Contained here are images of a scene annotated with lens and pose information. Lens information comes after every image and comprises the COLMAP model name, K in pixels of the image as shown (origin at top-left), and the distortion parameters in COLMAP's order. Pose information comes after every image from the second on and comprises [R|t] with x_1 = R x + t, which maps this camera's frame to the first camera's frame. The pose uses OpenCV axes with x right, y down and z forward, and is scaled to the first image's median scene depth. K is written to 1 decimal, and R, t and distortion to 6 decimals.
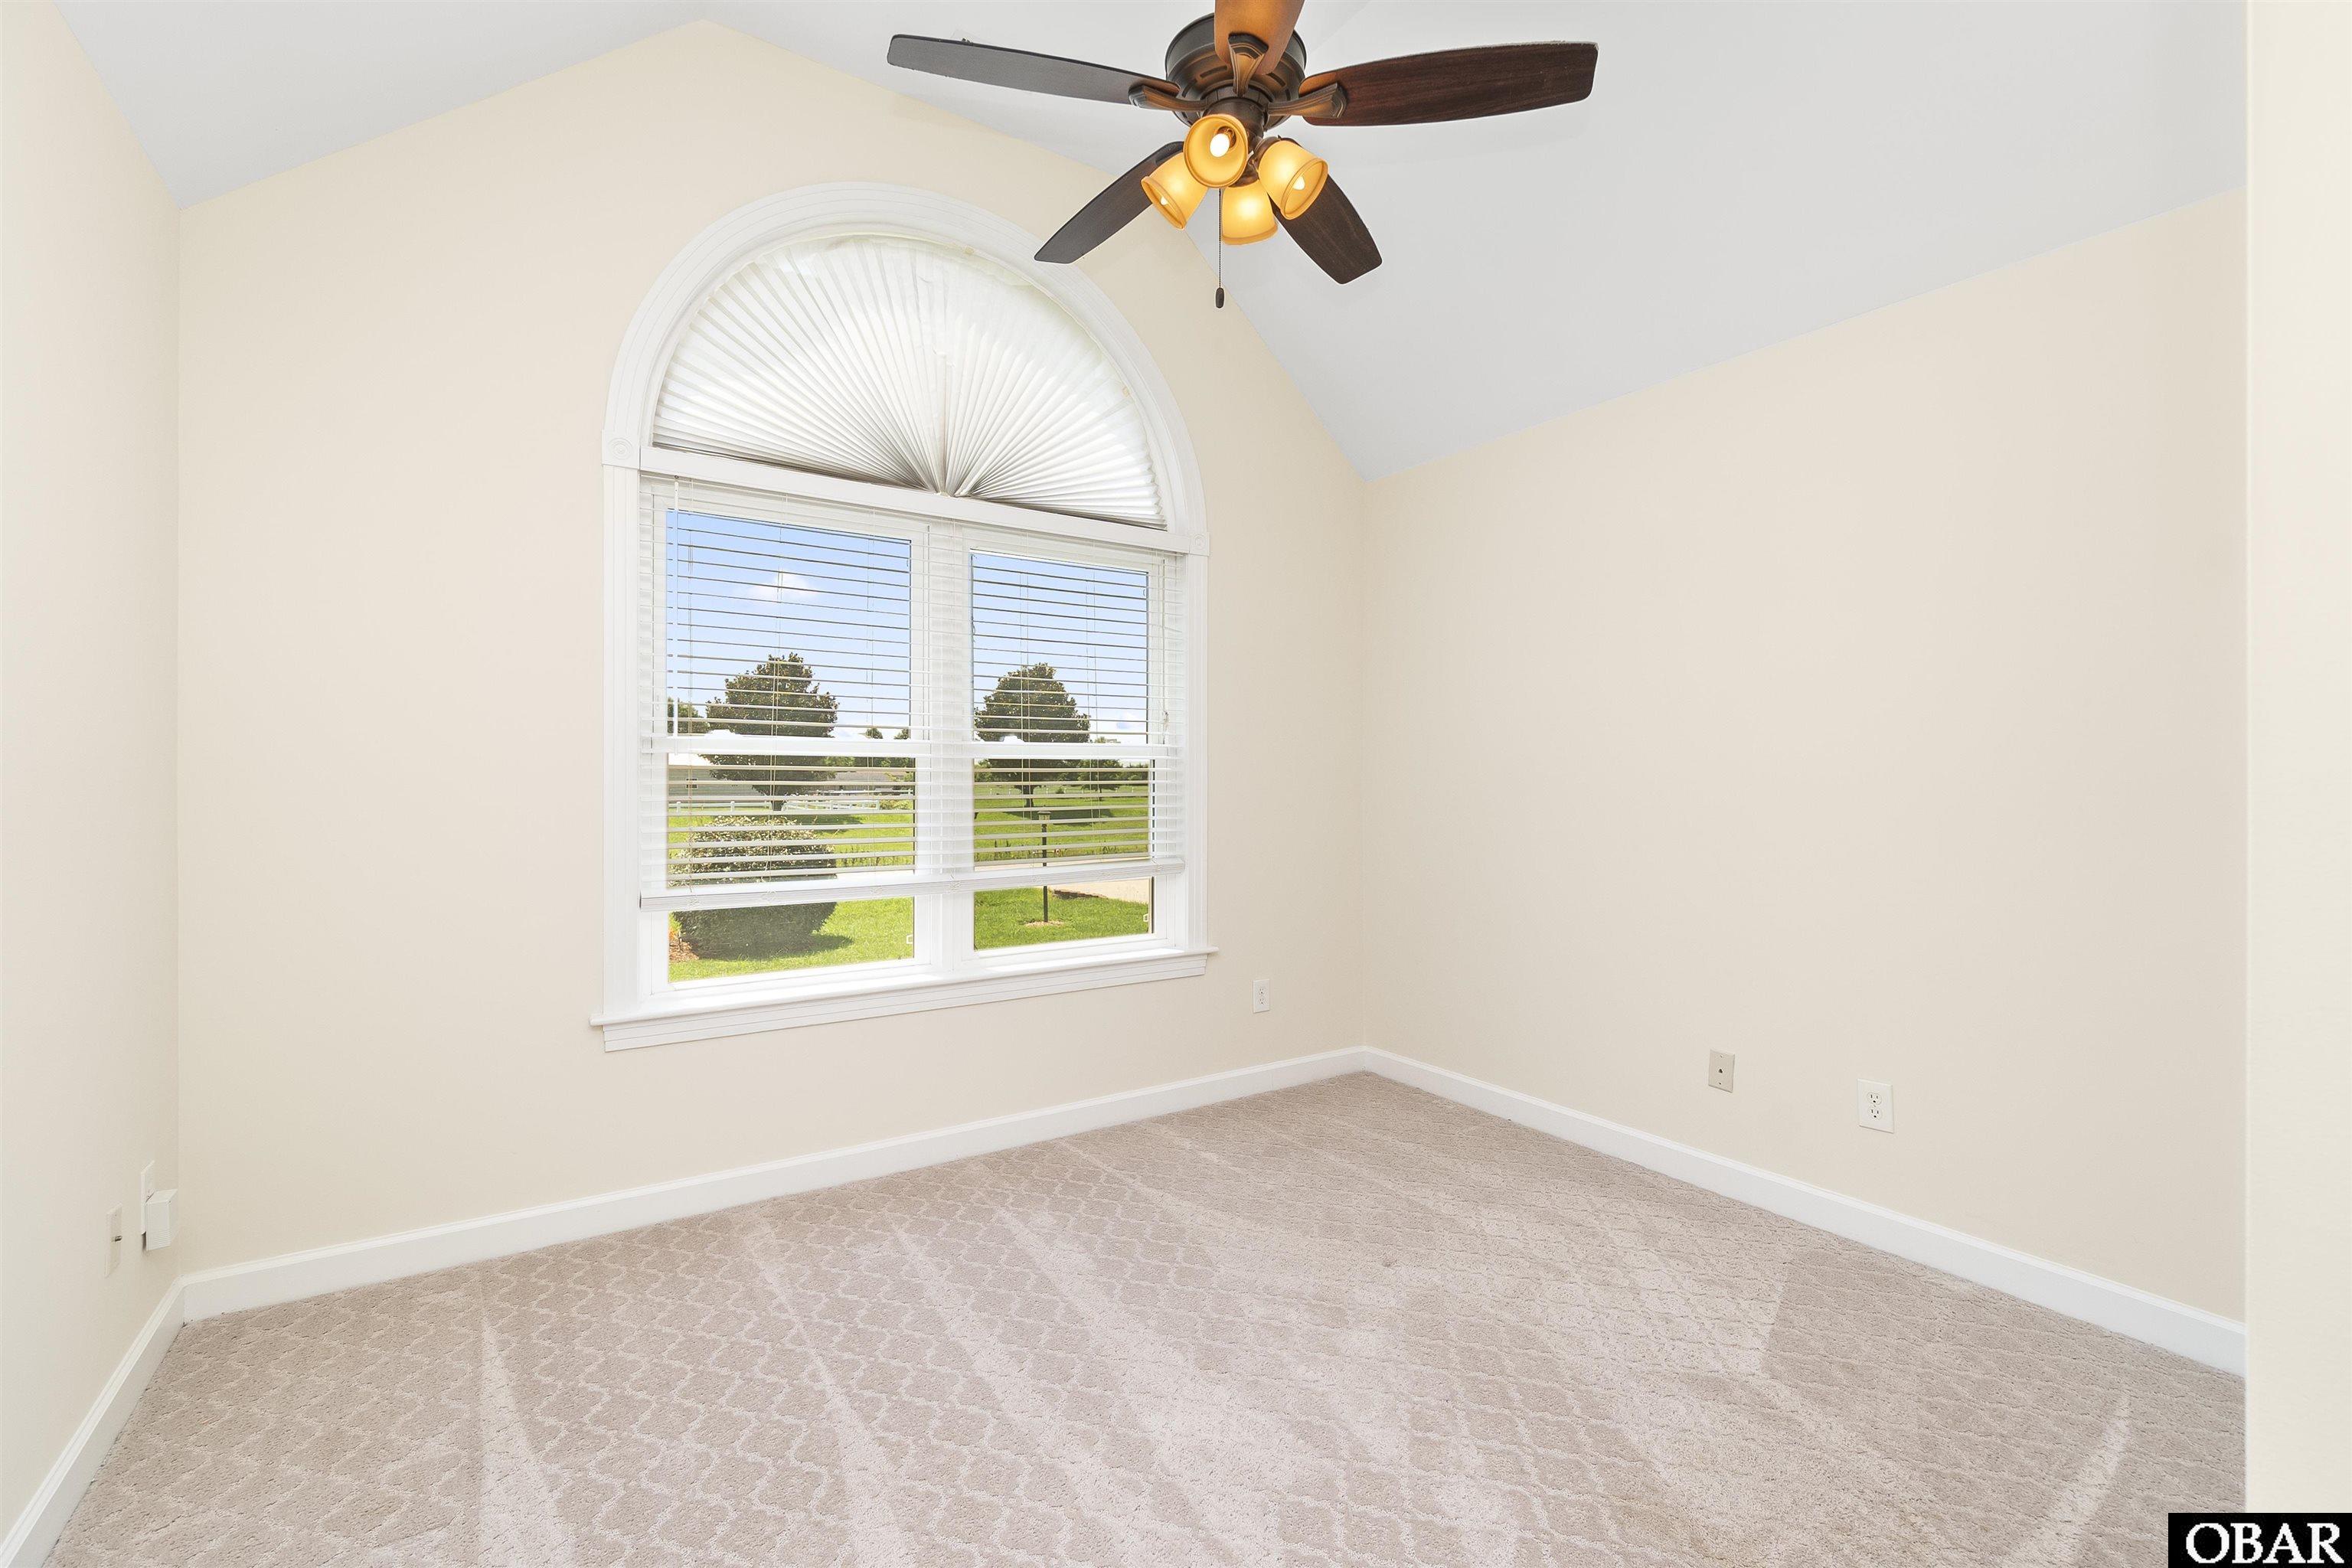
lens RADIAL K [[1004.4, 0, 1176.0], [0, 1004.4, 784.0], [0, 0, 1]] dist [-0.001240, 0.000247]
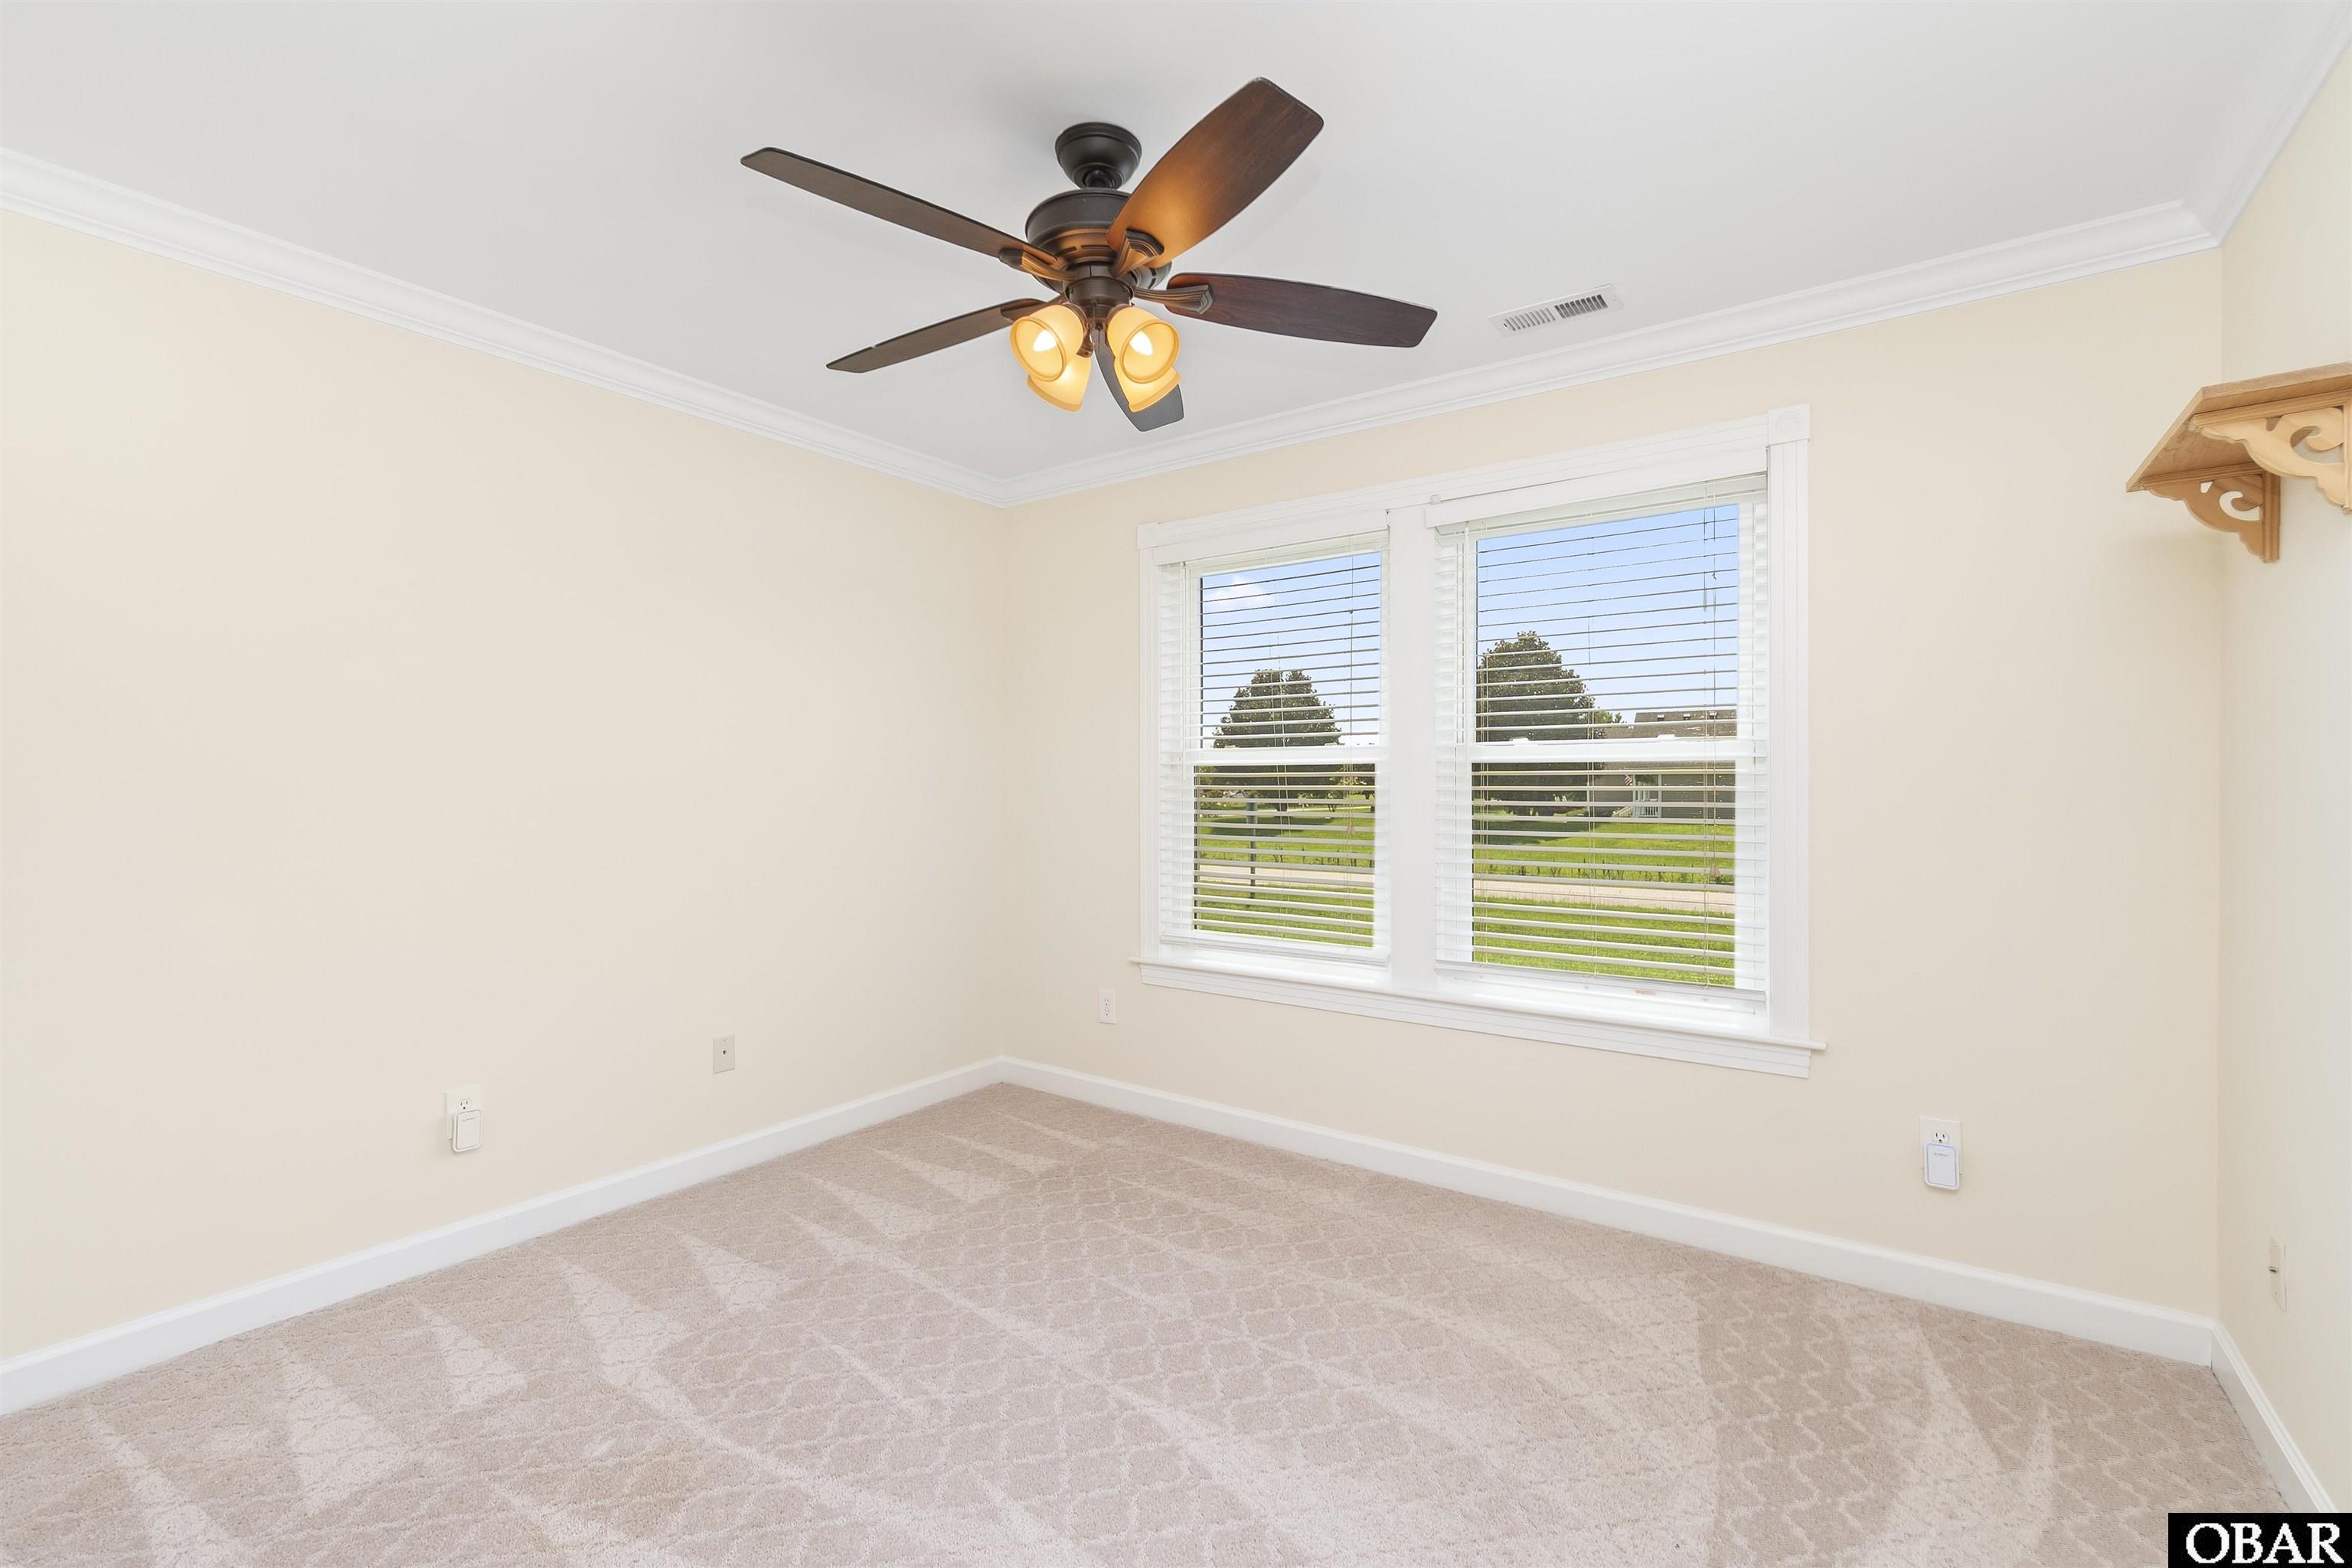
lens RADIAL K [[1089.6, 0, 1176.0], [0, 1089.6, 784.0], [0, 0, 1]] dist [0.000429, 0.000104]
pose [[0.328874, -0.000378, -0.944374, 0.773215], [-0.005708, 0.999981, -0.002388, -0.001369], [0.944356, 0.006176, 0.328866, 0.501212]]
